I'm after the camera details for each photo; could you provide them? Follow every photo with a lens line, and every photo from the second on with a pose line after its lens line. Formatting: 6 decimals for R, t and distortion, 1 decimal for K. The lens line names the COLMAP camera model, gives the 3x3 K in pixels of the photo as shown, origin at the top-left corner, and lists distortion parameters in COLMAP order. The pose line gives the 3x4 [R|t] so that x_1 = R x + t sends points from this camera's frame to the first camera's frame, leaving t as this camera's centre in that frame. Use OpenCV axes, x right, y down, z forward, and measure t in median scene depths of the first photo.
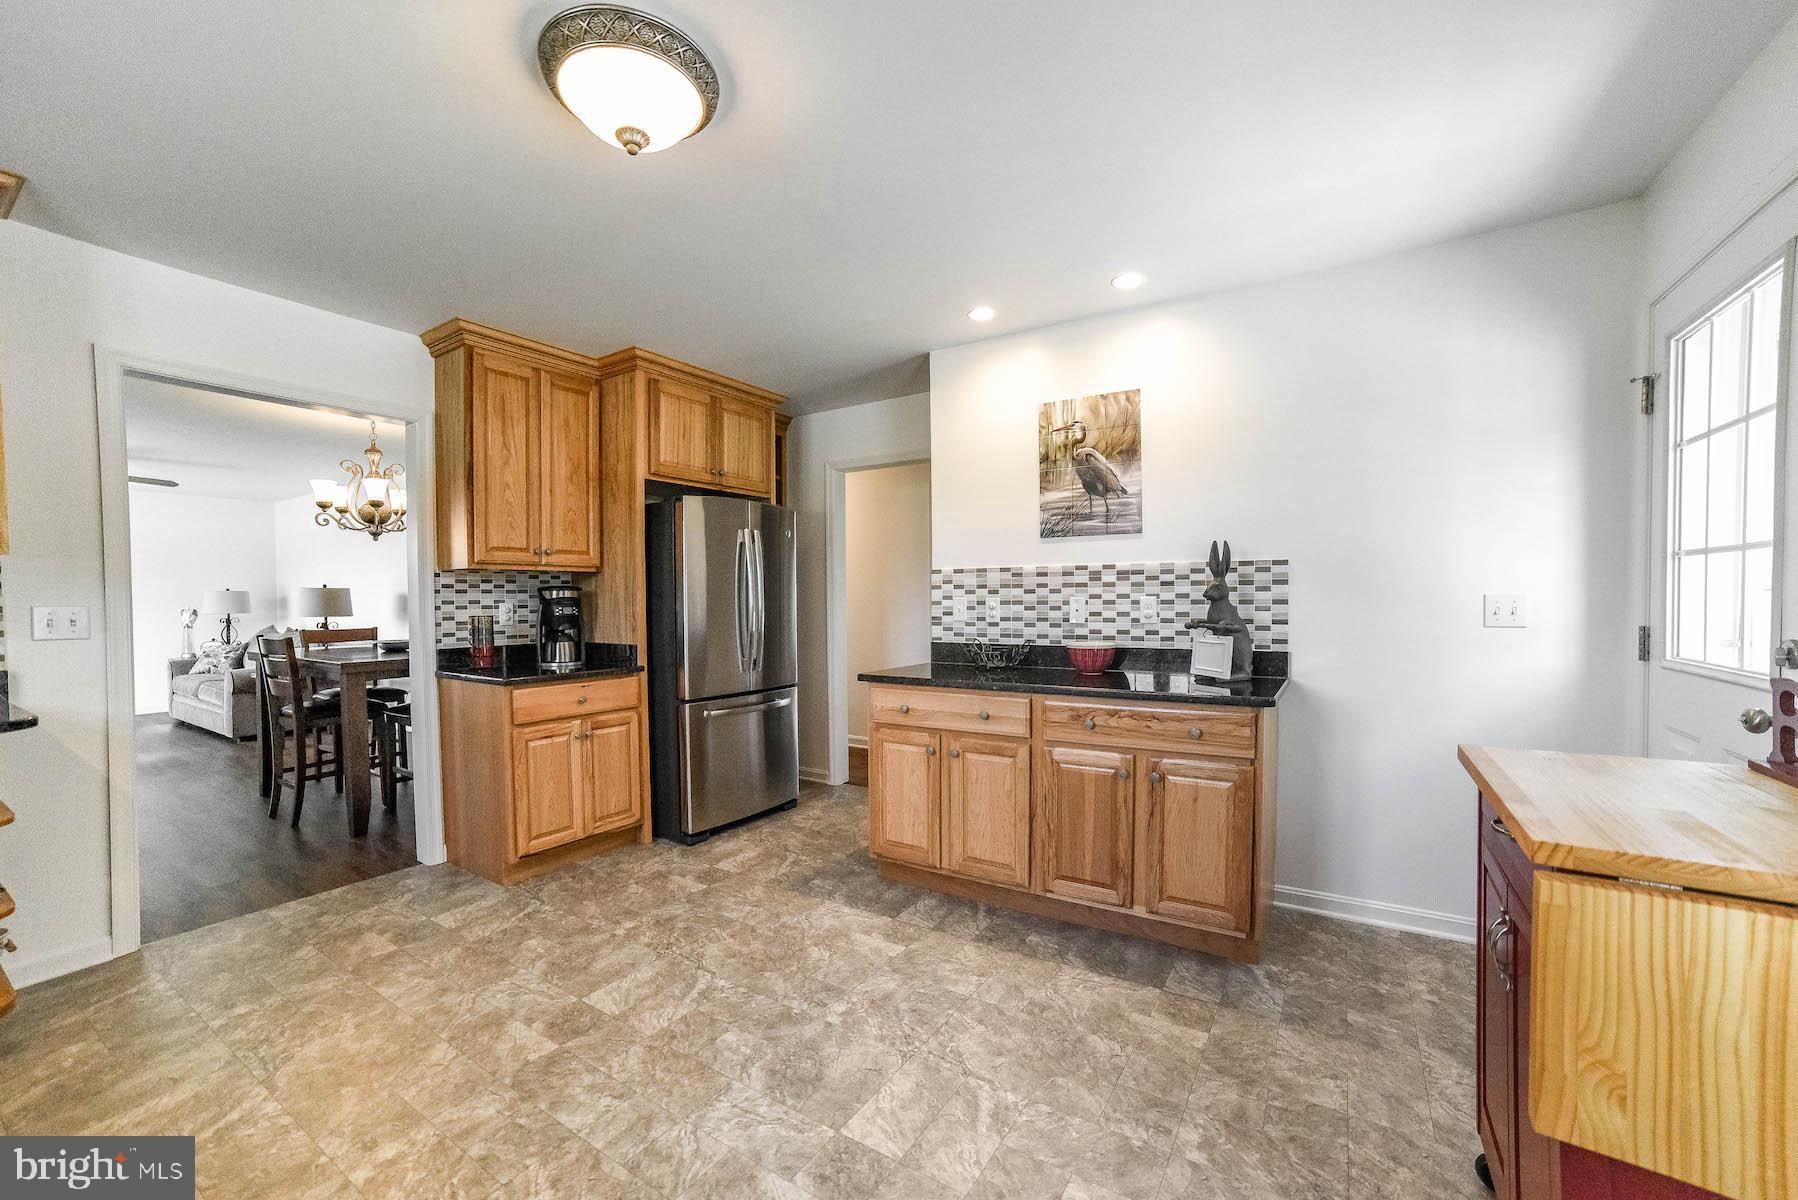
lens RADIAL K [[721.5, 0, 901.3], [0, 721.5, 614.6], [0, 0, 1]] dist [-0.083597, 0.035659]
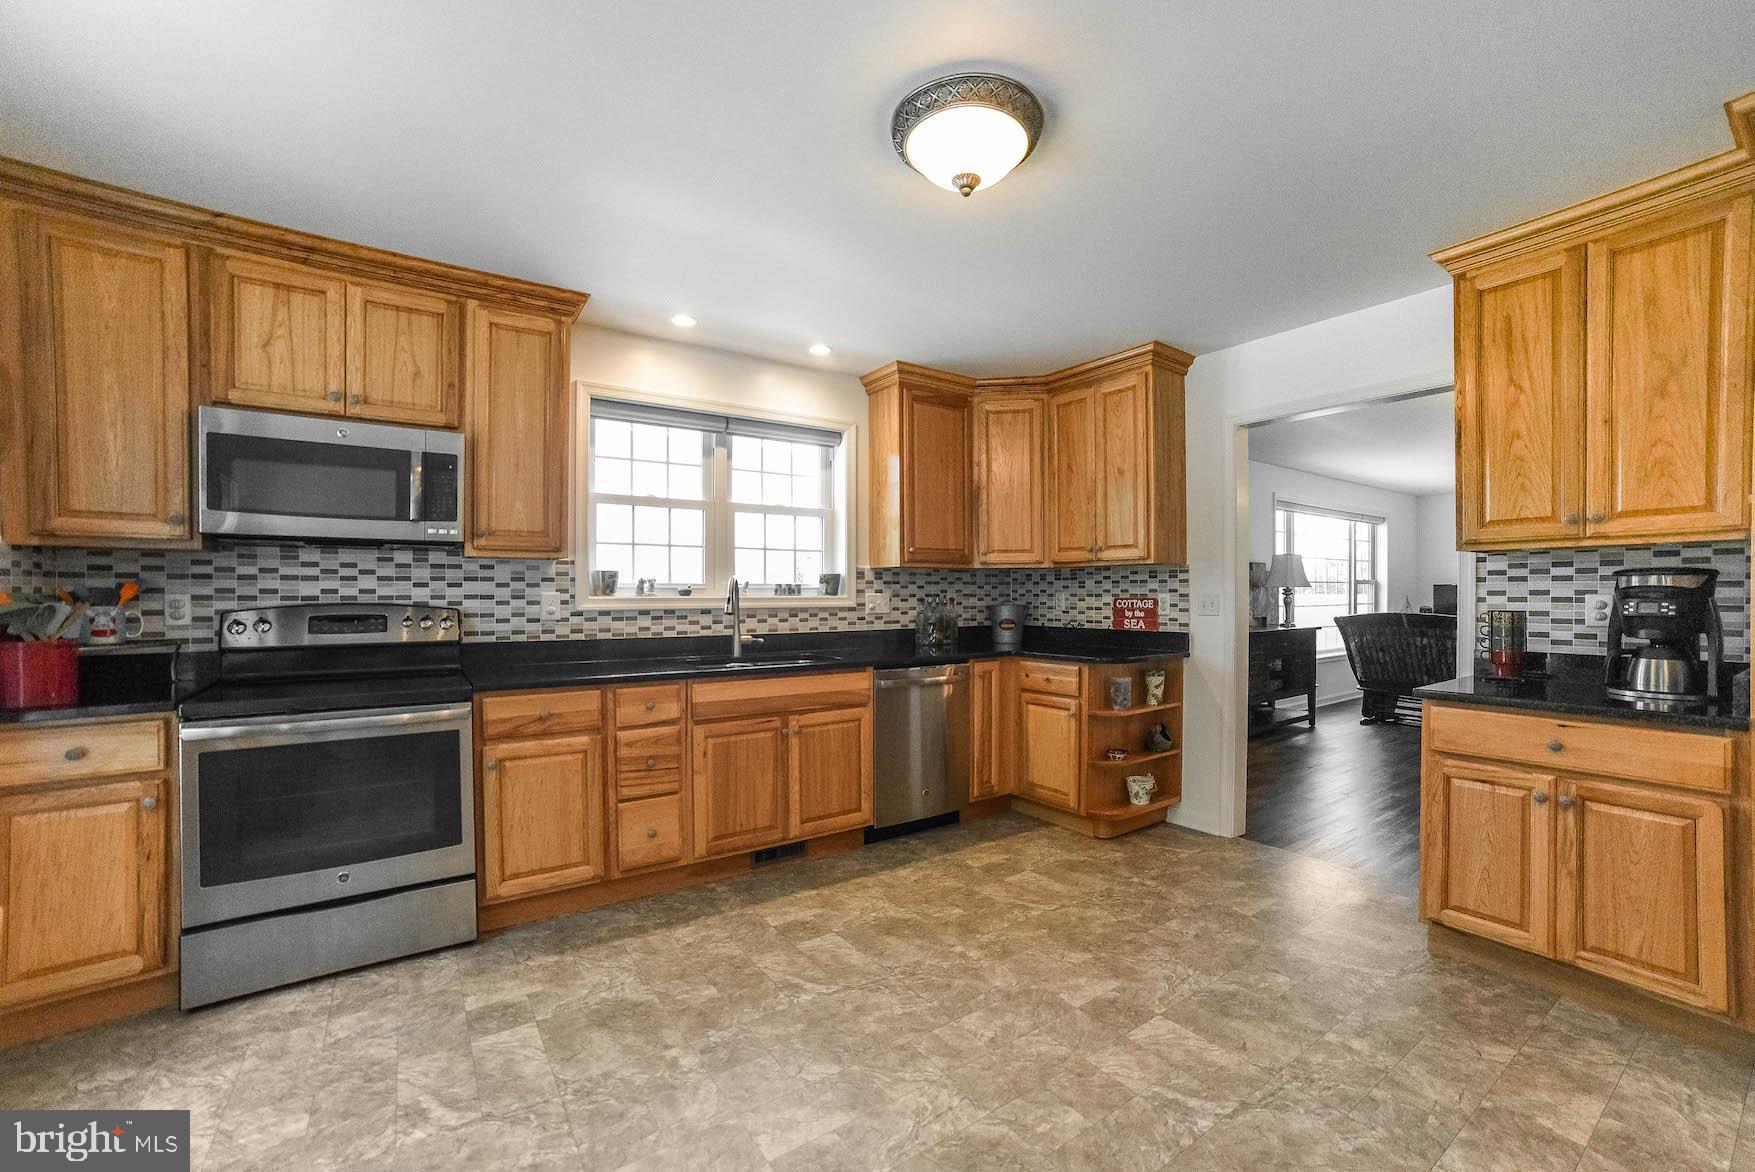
lens RADIAL K [[704.2, 0, 879.8], [0, 704.2, 600.2], [0, 0, 1]] dist [-0.083597, 0.035659]
pose [[-0.391327, 0.017099, -0.920093, 0.326283], [-0.015673, 0.999559, 0.025242, -0.016579], [0.920118, 0.024299, -0.390886, 0.619531]]
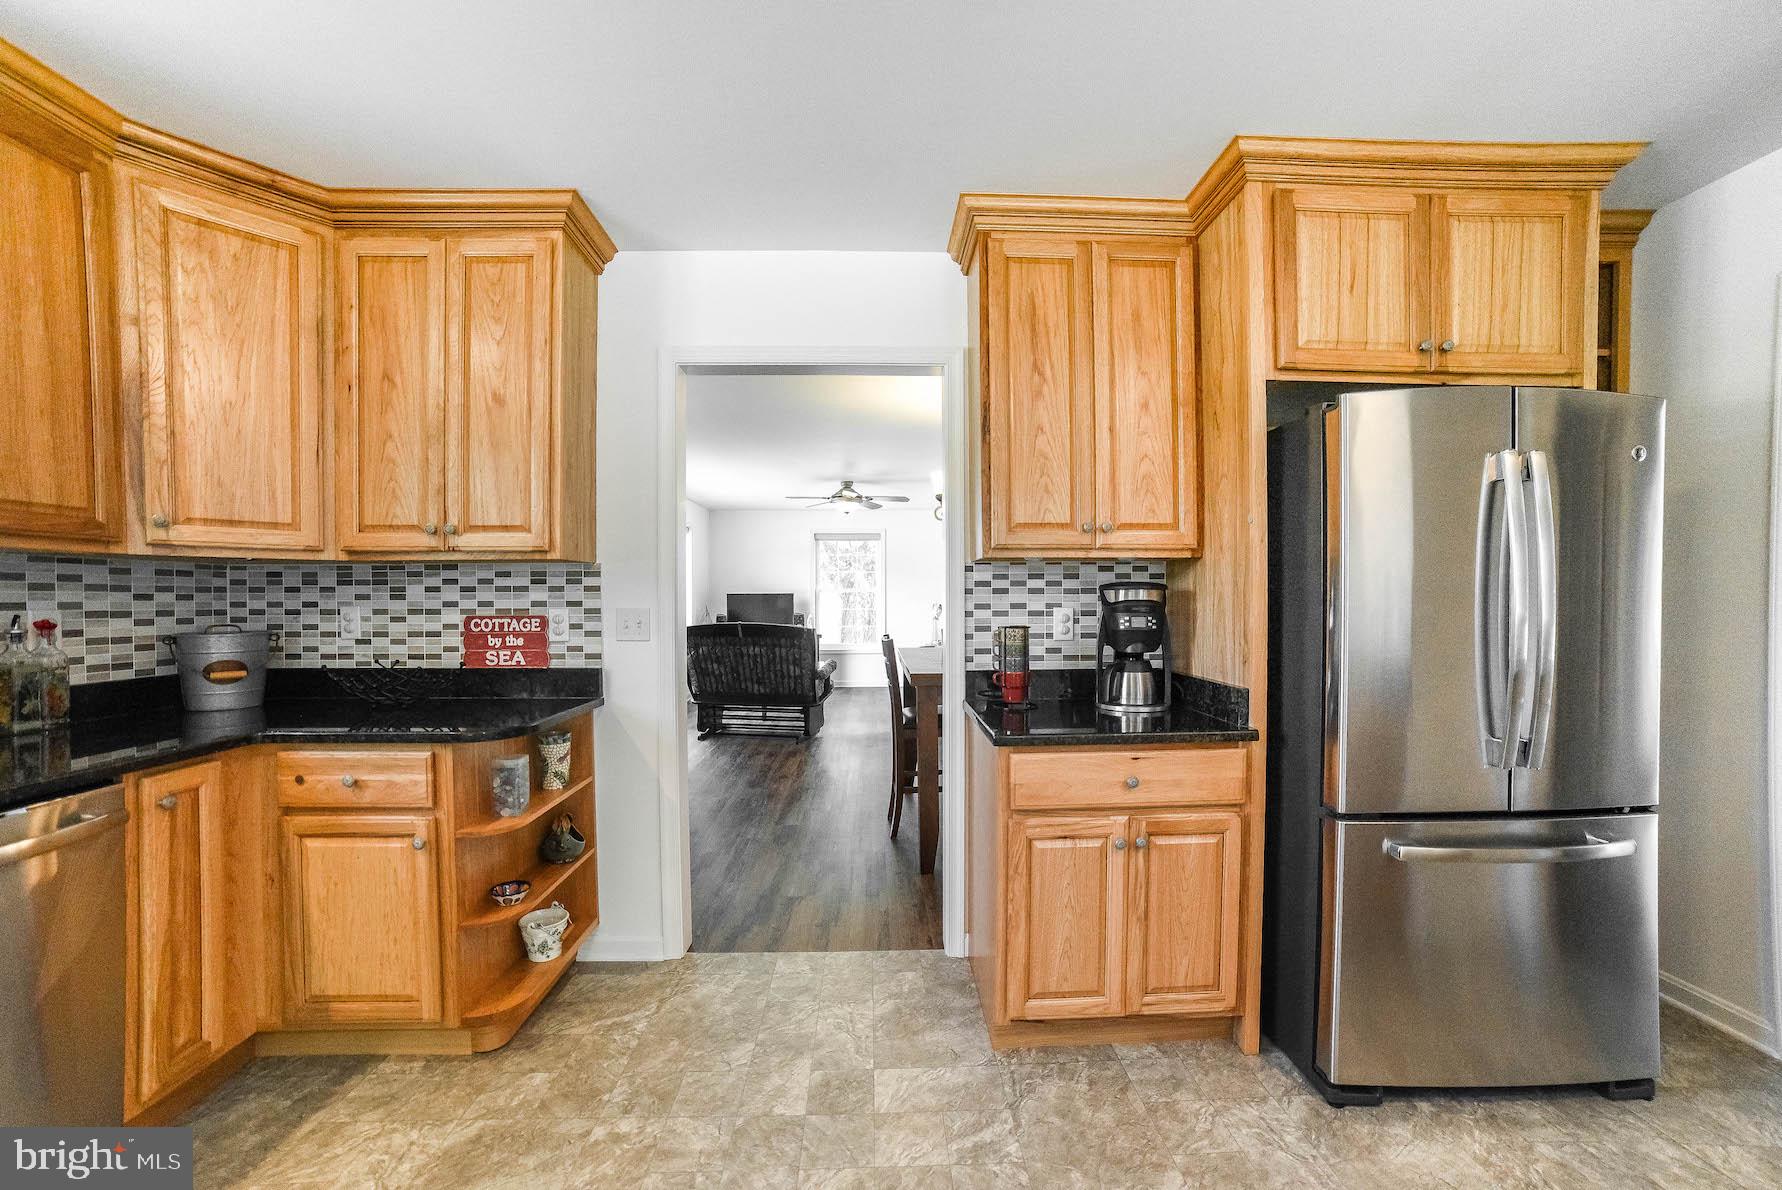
lens RADIAL K [[715.1, 0, 893.3], [0, 715.1, 609.4], [0, 0, 1]] dist [-0.083597, 0.035659]
pose [[0.567830, 0.018647, -0.822935, -0.087902], [-0.019957, 0.999761, 0.008883, -0.017971], [0.822904, 0.011379, 0.568066, 0.481520]]
